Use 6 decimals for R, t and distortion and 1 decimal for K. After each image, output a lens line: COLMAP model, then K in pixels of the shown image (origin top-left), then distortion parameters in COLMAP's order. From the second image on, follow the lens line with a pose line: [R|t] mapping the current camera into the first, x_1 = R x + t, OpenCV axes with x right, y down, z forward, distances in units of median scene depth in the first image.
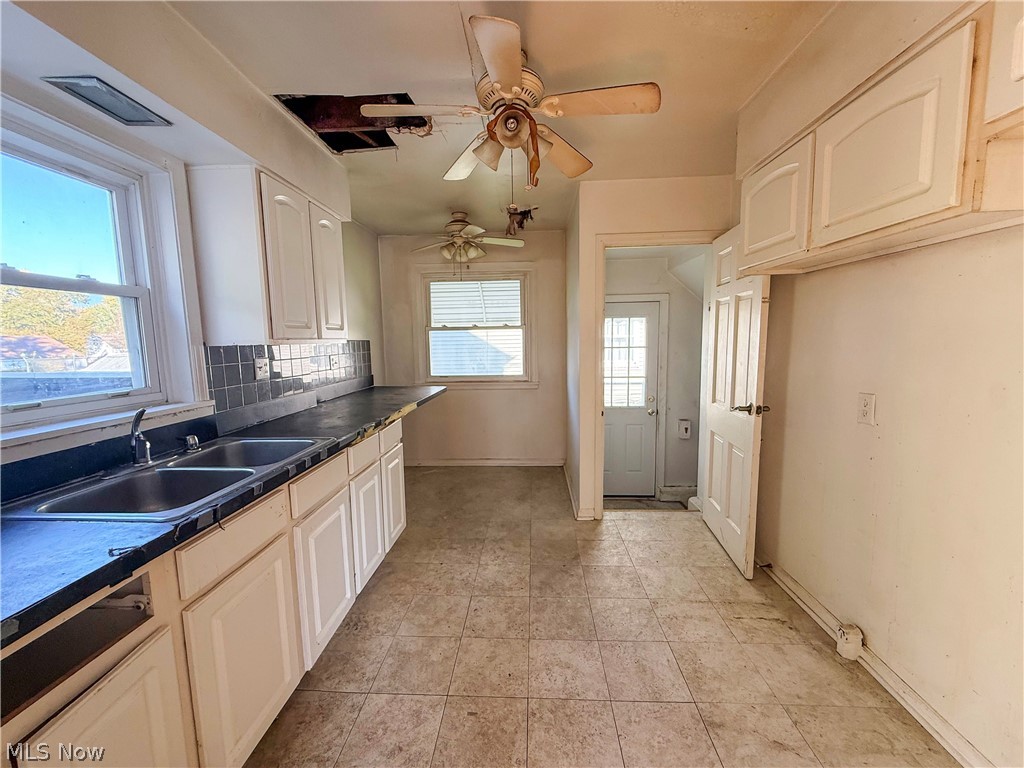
lens RADIAL K [[415.8, 0, 512.1], [0, 415.8, 384.5], [0, 0, 1]] dist [-0.000376, -0.000636]
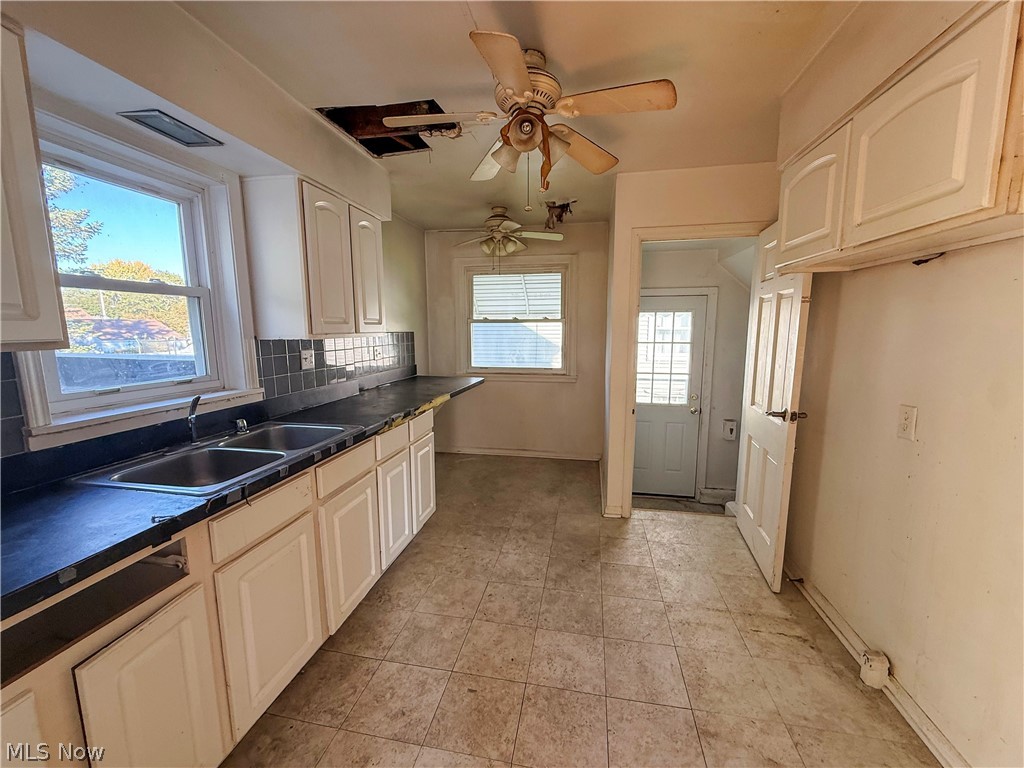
lens RADIAL K [[415.8, 0, 510.9], [0, 415.8, 384.5], [0, 0, 1]] dist [-0.000376, -0.000636]
pose [[0.990268, 0.032313, -0.135373, 0.099566], [-0.028502, 0.999143, 0.030000, -0.024889], [0.136227, -0.025849, 0.990340, -0.020830]]
